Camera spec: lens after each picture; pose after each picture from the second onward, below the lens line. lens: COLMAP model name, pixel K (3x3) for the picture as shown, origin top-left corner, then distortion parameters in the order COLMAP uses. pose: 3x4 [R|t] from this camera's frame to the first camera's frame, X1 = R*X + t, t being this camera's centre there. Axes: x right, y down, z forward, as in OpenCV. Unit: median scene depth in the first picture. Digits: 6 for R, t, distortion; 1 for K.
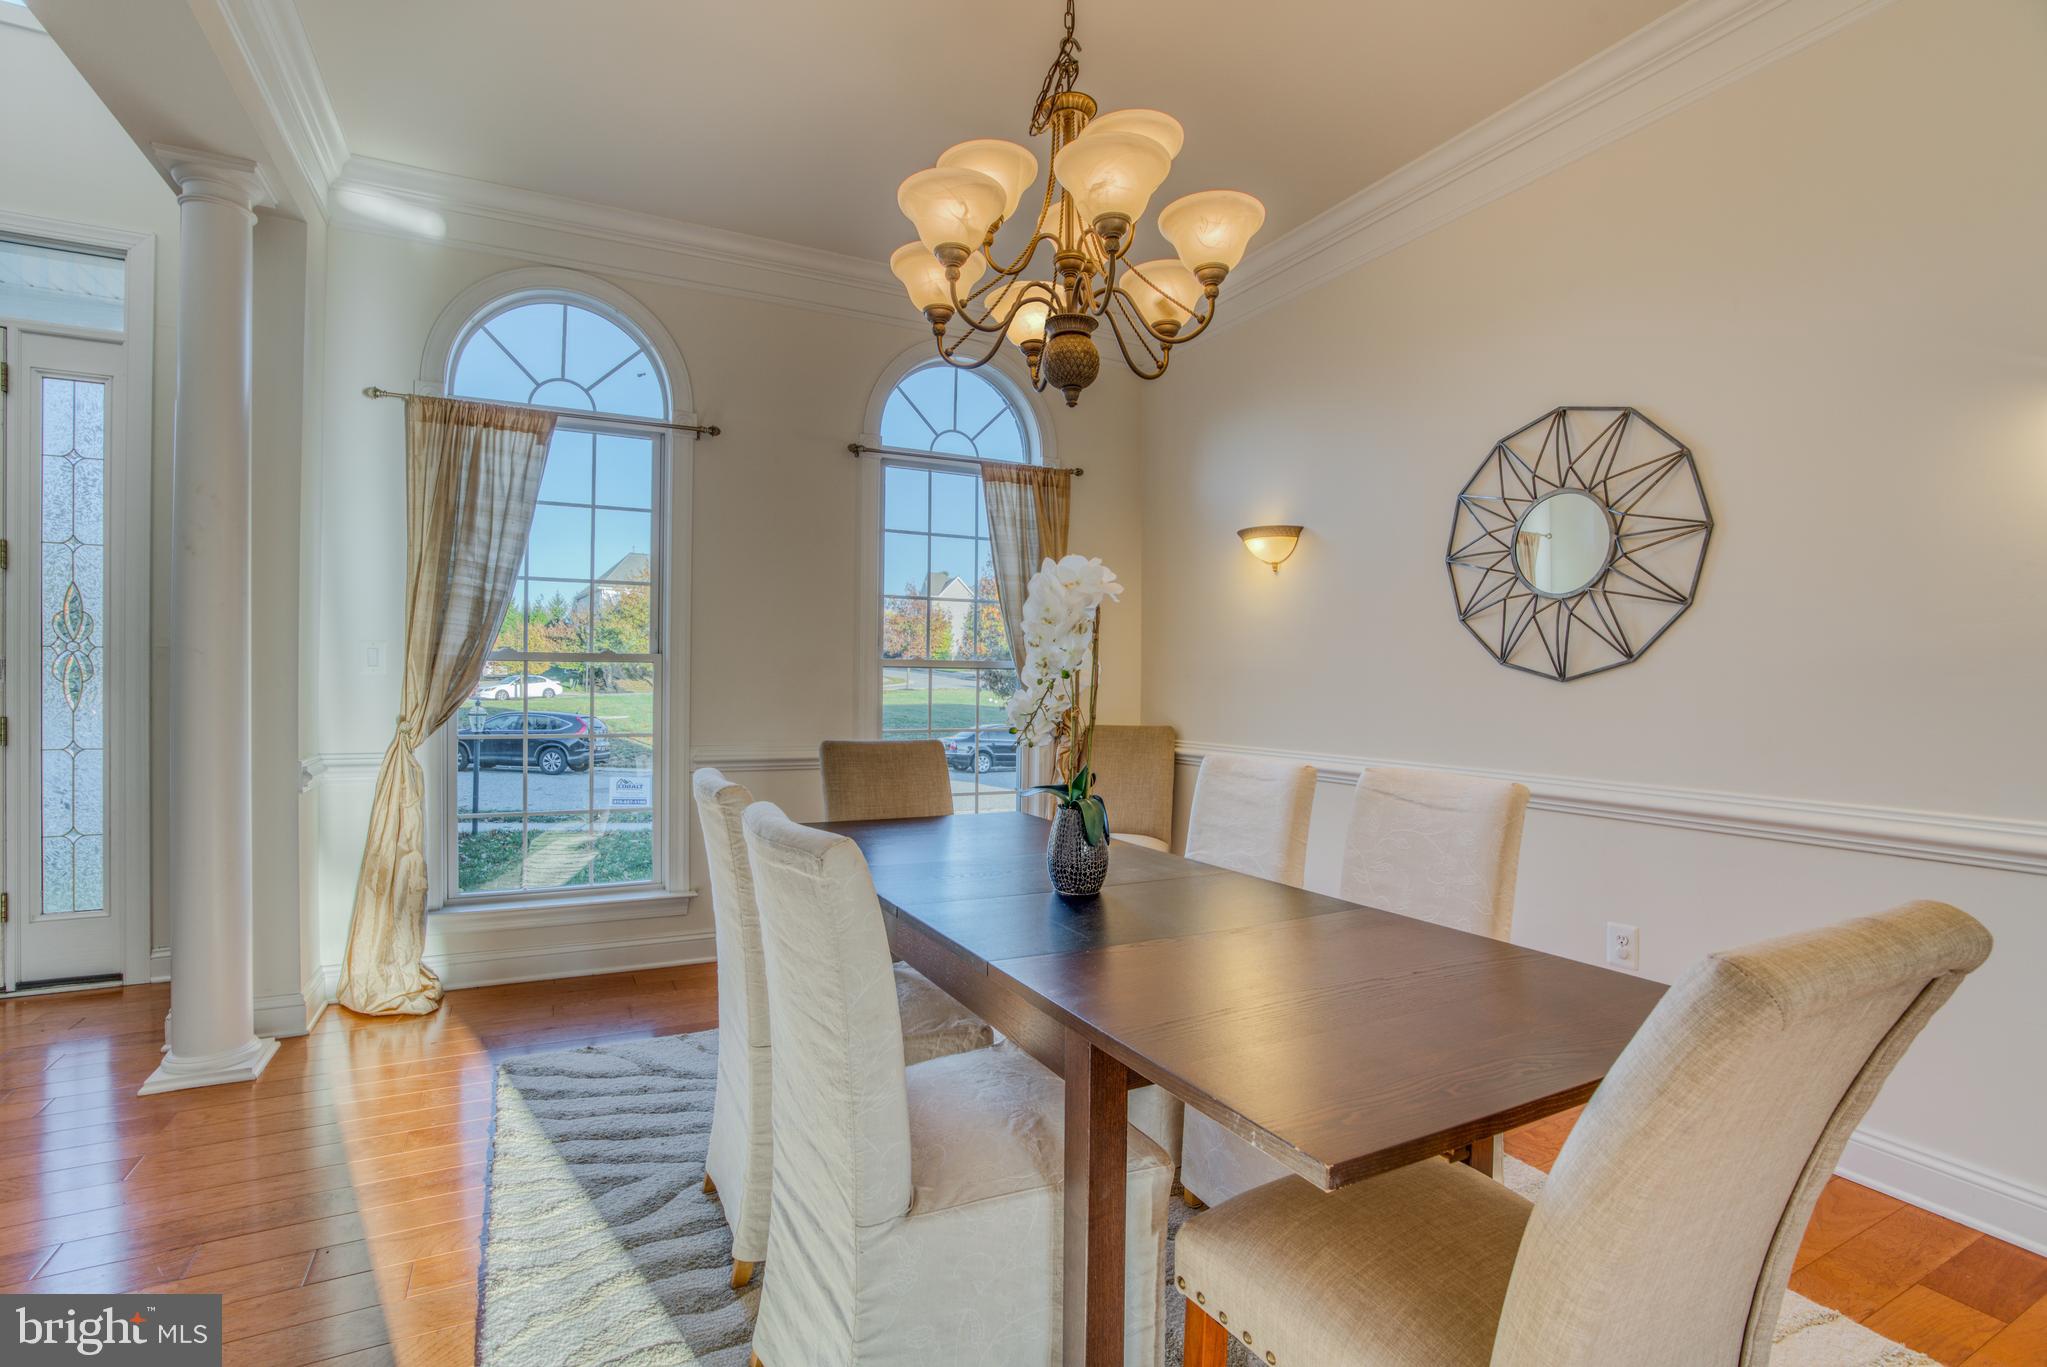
lens RADIAL K [[936.3, 0, 1006.4], [0, 936.3, 687.4], [0, 0, 1]] dist [-0.065871, 0.025052]
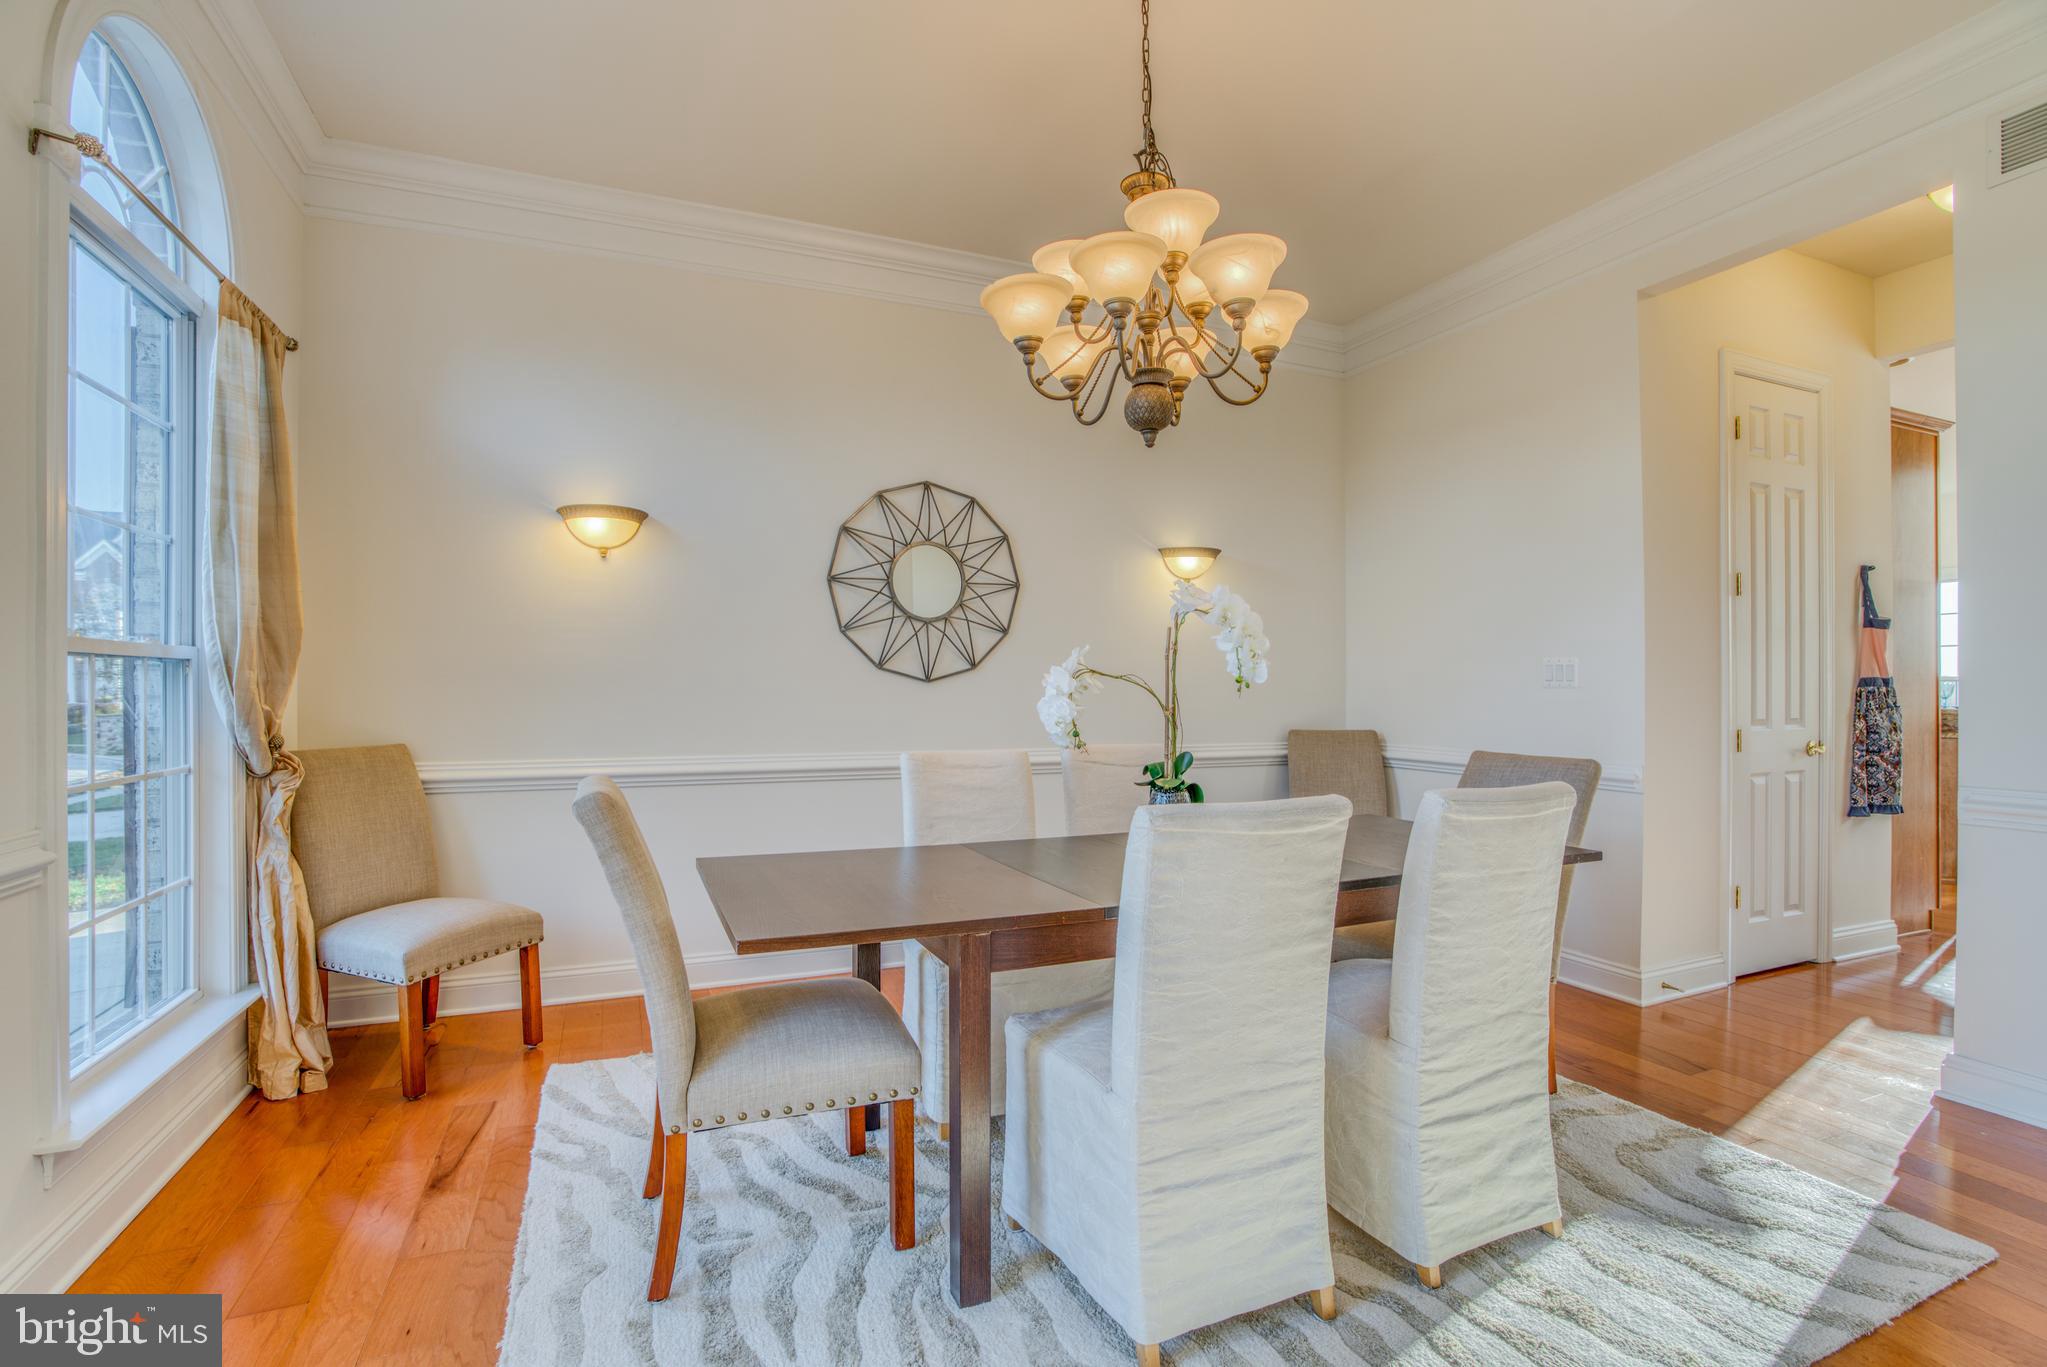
lens RADIAL K [[936.3, 0, 1006.4], [0, 936.3, 687.4], [0, 0, 1]] dist [-0.065871, 0.025052]
pose [[0.055873, -0.007267, 0.998411, -0.805846], [0.009724, 0.999930, 0.006734, -0.007059], [-0.998391, 0.009332, 0.055940, 0.829761]]
